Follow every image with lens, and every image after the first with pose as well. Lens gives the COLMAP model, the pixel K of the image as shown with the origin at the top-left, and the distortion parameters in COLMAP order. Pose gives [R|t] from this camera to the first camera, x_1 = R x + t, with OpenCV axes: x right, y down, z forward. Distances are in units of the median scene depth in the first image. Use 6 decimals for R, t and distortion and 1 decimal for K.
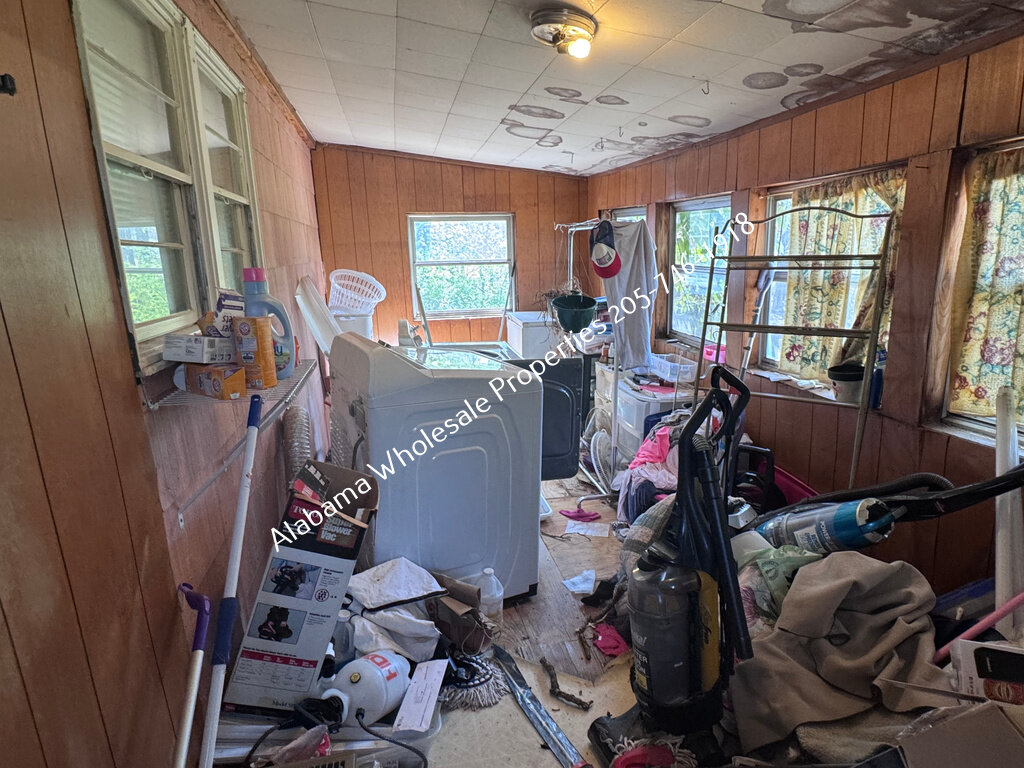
lens RADIAL K [[583.5, 0, 509.7], [0, 583.5, 384.3], [0, 0, 1]] dist [-0.002810, 0.001251]
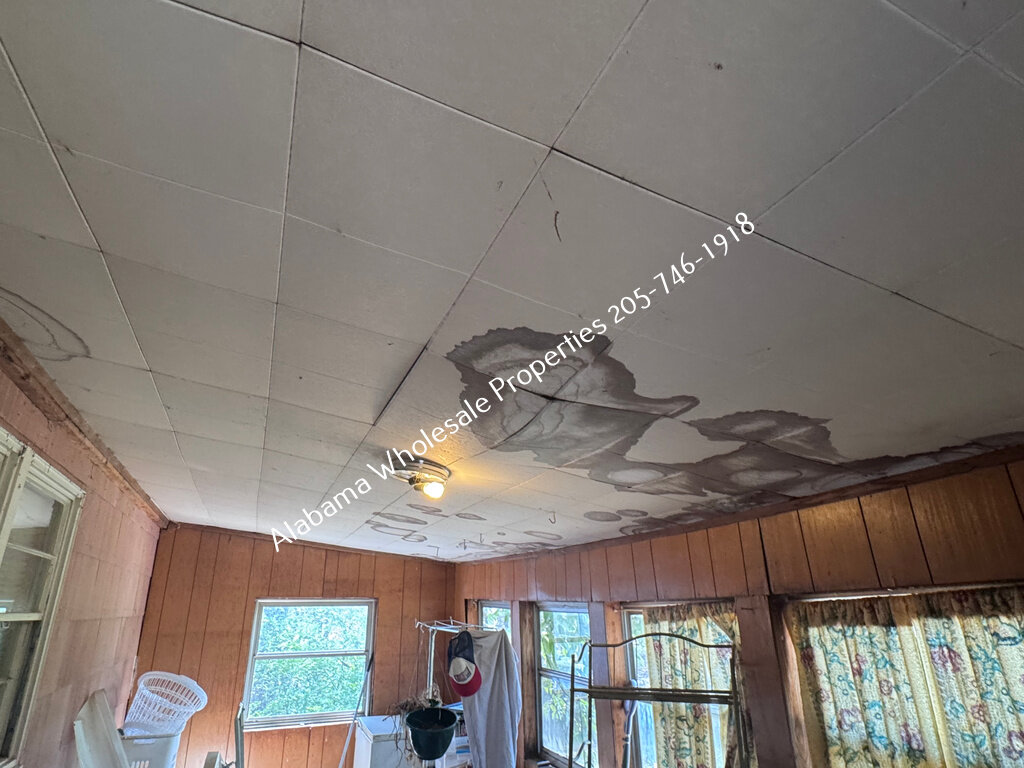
lens RADIAL K [[583.5, 0, 513.7], [0, 583.5, 386.6], [0, 0, 1]] dist [-0.002810, 0.001251]
pose [[0.978134, 0.089072, 0.187935, 0.031992], [0.030787, 0.831674, -0.554411, -0.094533], [-0.205683, 0.548074, 0.810746, -0.010907]]
